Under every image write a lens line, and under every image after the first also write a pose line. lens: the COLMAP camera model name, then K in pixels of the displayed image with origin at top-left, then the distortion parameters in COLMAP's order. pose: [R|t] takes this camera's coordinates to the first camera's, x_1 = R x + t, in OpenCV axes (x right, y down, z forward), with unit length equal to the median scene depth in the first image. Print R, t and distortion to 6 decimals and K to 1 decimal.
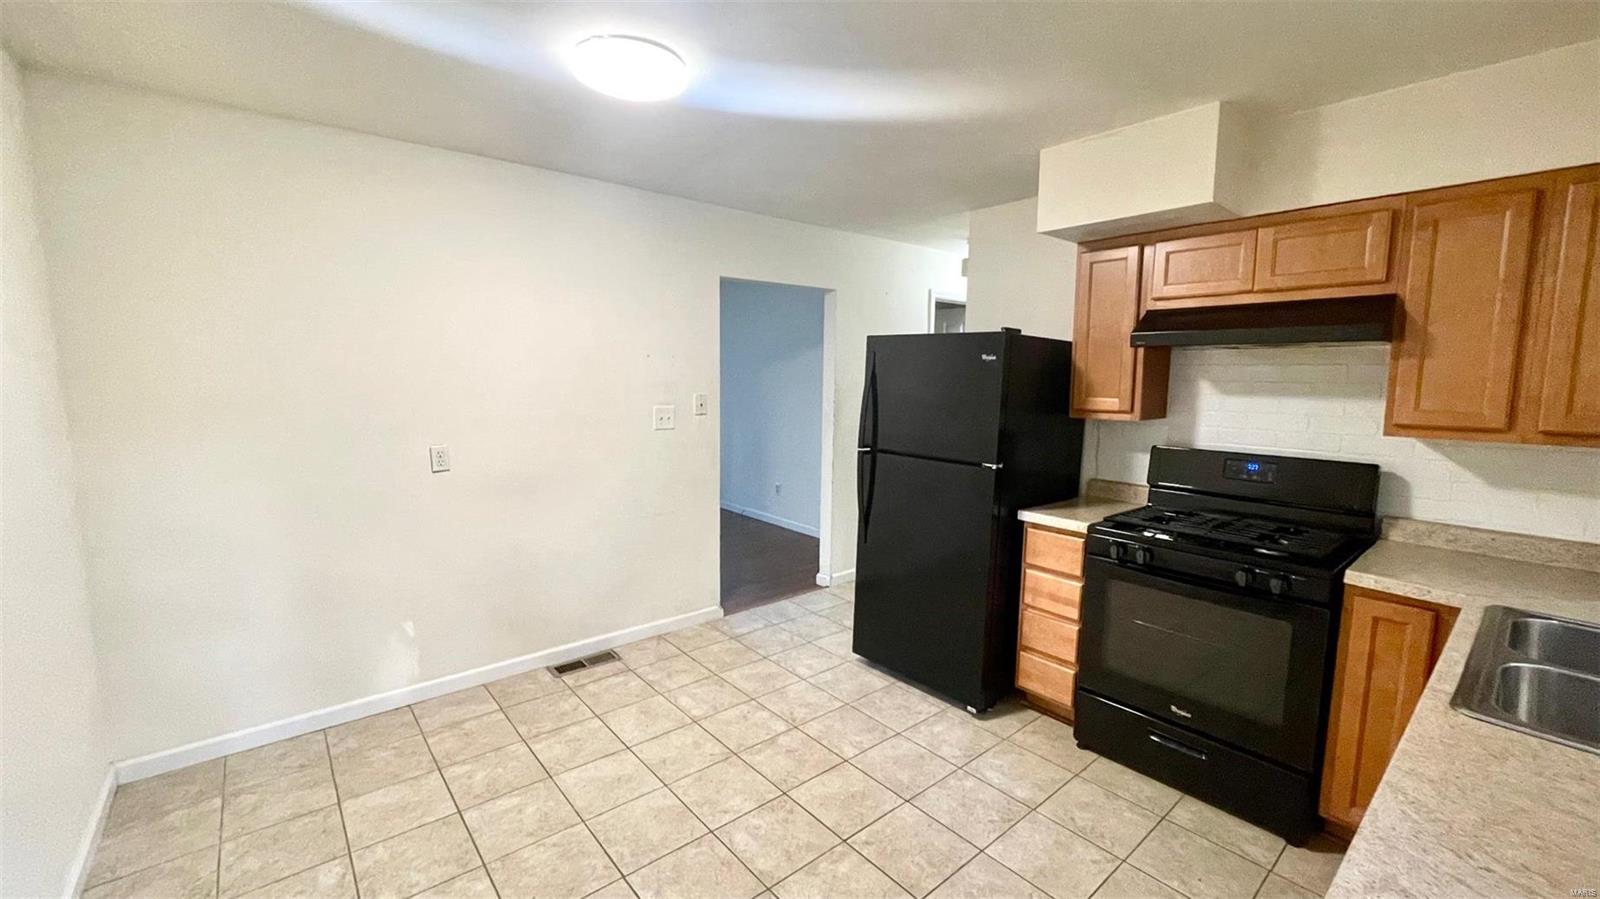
lens RADIAL K [[647.6, 0, 796.8], [0, 647.6, 448.8], [0, 0, 1]] dist [-0.002101, 0.000041]
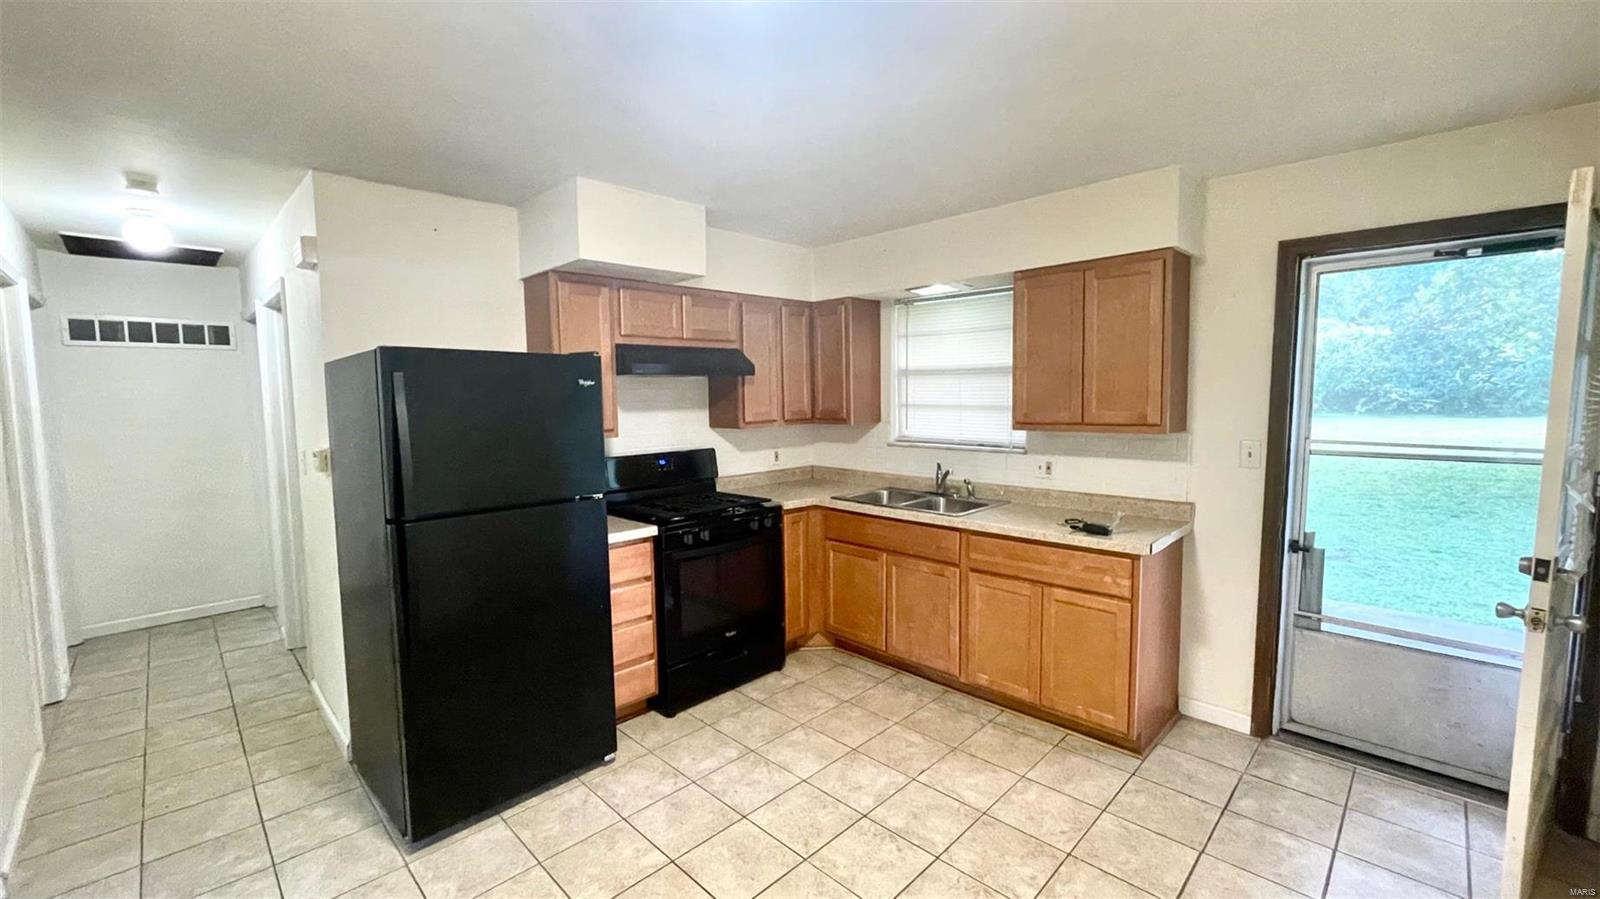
lens RADIAL K [[647.6, 0, 799.4], [0, 647.6, 454.0], [0, 0, 1]] dist [-0.002101, 0.000041]
pose [[-0.095074, -0.103715, 0.990053, -0.686647], [0.129026, 0.984884, 0.115564, -0.109673], [-0.987073, 0.138730, -0.080255, 0.798262]]
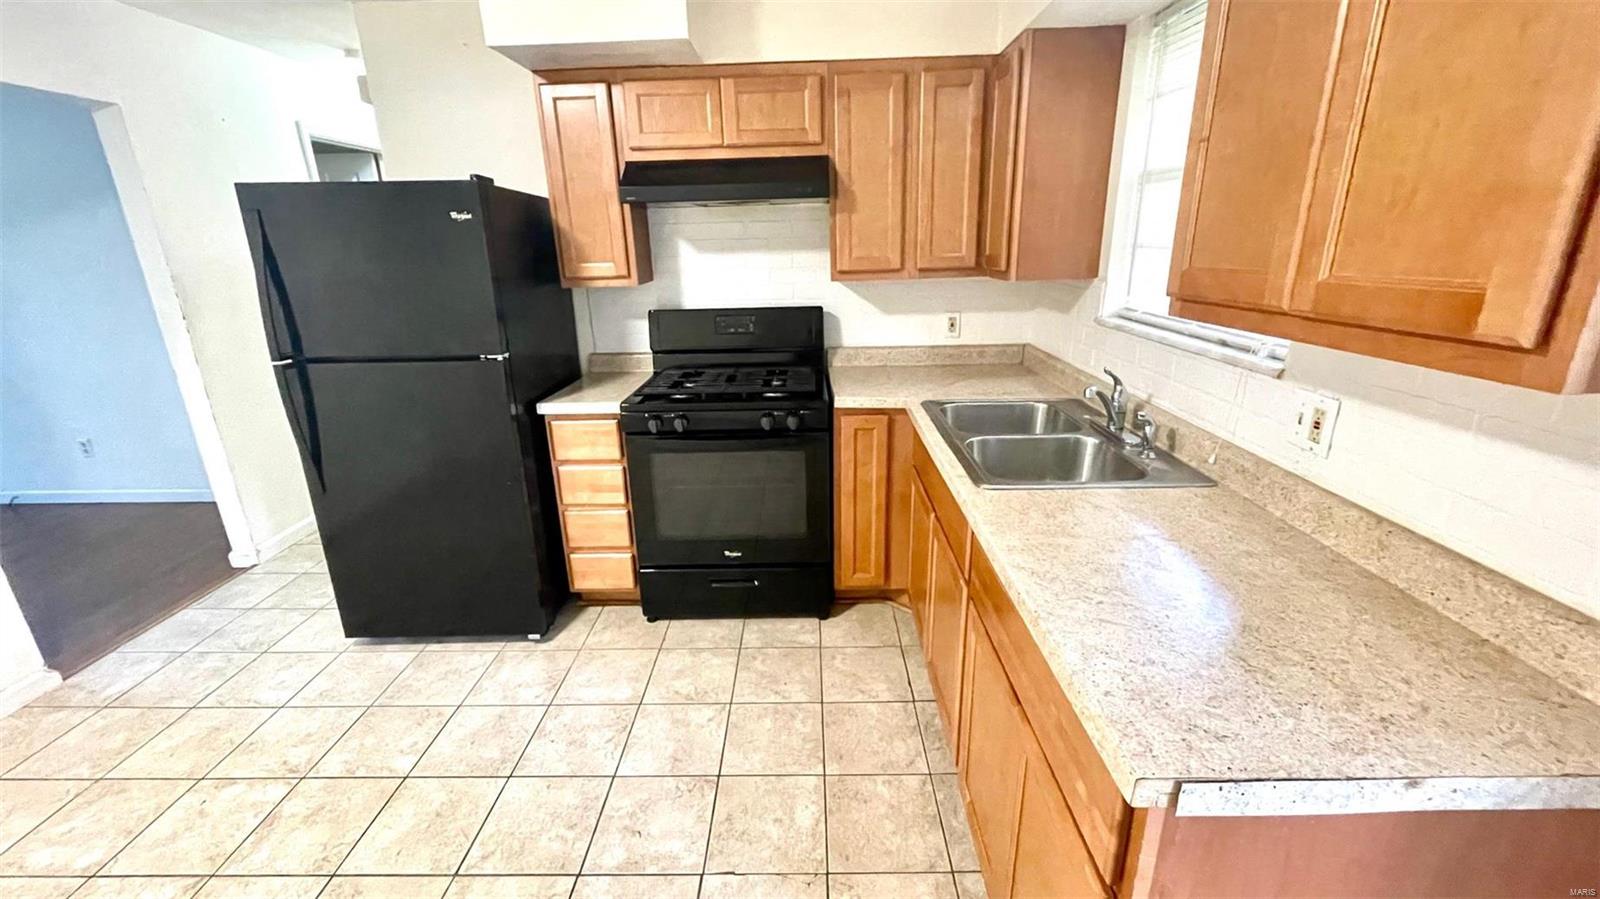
lens RADIAL K [[647.6, 0, 803.2], [0, 647.6, 450.2], [0, 0, 1]] dist [-0.002101, 0.000041]
pose [[0.650618, -0.260242, 0.713421, -0.058429], [0.118021, 0.962684, 0.243537, -0.013817], [-0.750178, -0.074251, 0.657054, 0.177357]]
